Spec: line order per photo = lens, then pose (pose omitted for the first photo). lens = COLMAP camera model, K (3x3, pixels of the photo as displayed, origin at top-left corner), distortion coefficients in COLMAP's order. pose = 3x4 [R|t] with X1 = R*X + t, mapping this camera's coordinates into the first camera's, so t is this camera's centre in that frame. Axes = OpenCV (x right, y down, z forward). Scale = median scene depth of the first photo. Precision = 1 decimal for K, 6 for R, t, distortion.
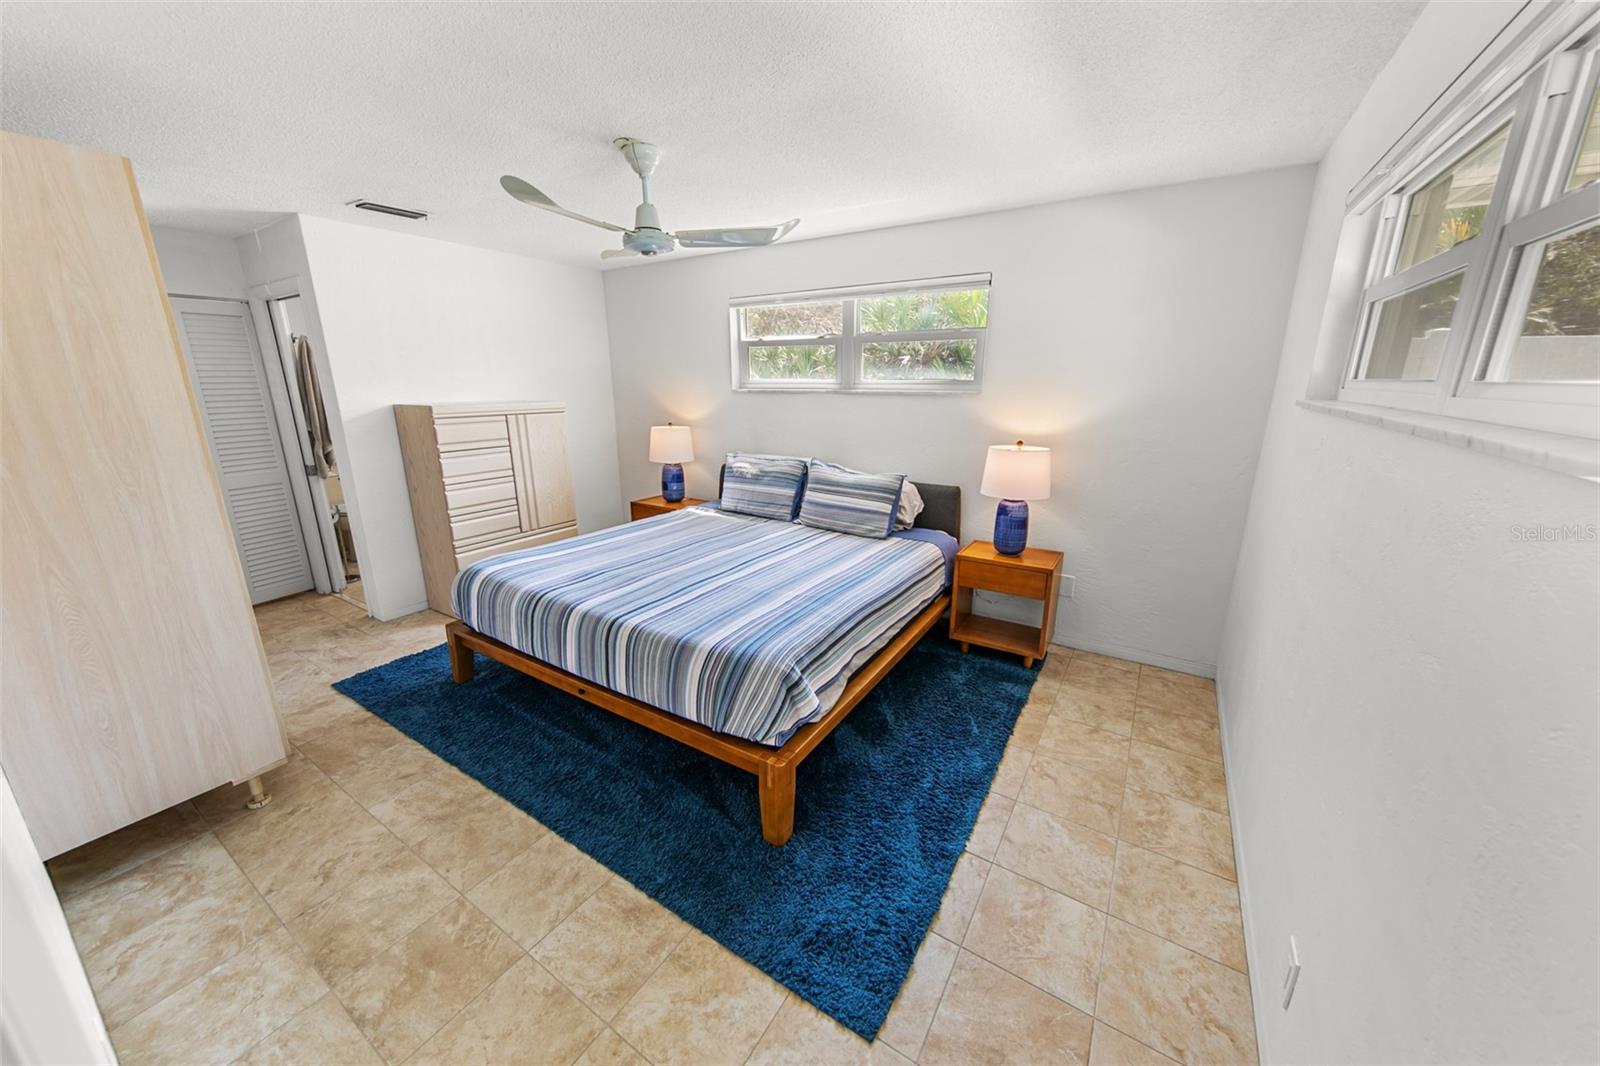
lens RADIAL K [[563.7, 0, 797.0], [0, 563.7, 531.5], [0, 0, 1]] dist [0.001801, -0.002529]
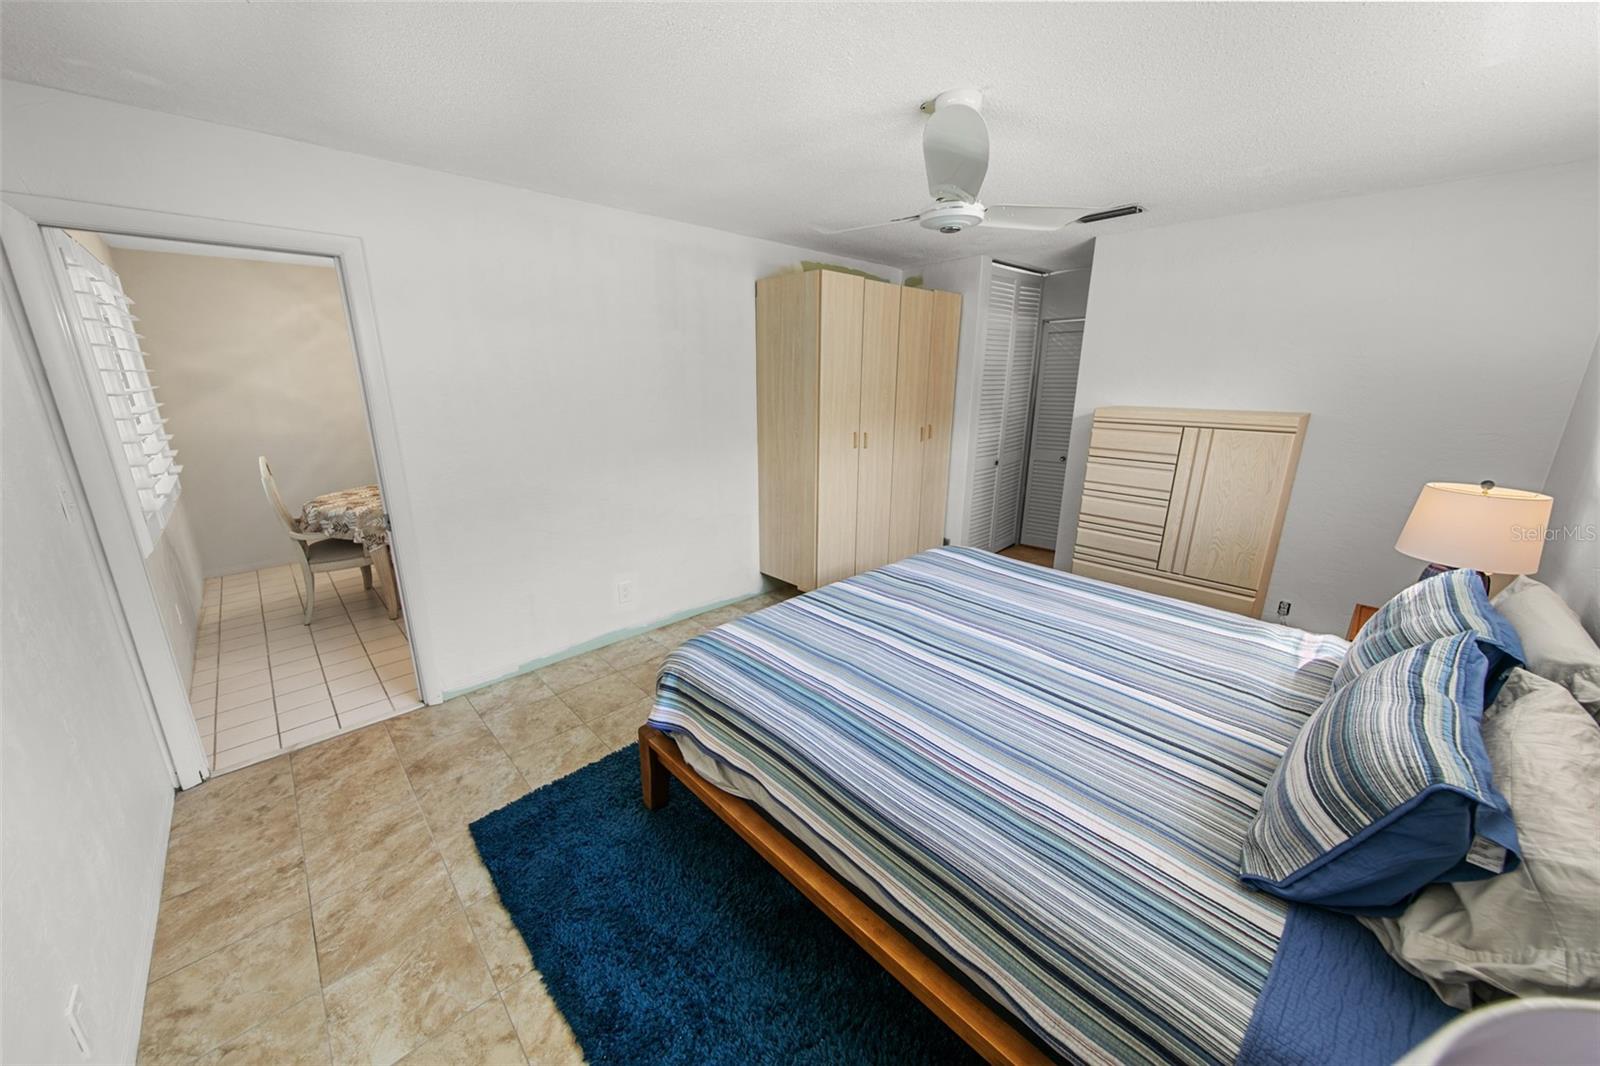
lens RADIAL K [[563.7, 0, 797.0], [0, 563.7, 531.5], [0, 0, 1]] dist [0.001801, -0.002529]
pose [[-0.231682, 0.260316, -0.937315, 0.641802], [-0.259290, 0.912149, 0.317417, -0.287290], [0.937599, 0.316576, -0.143832, 1.013443]]
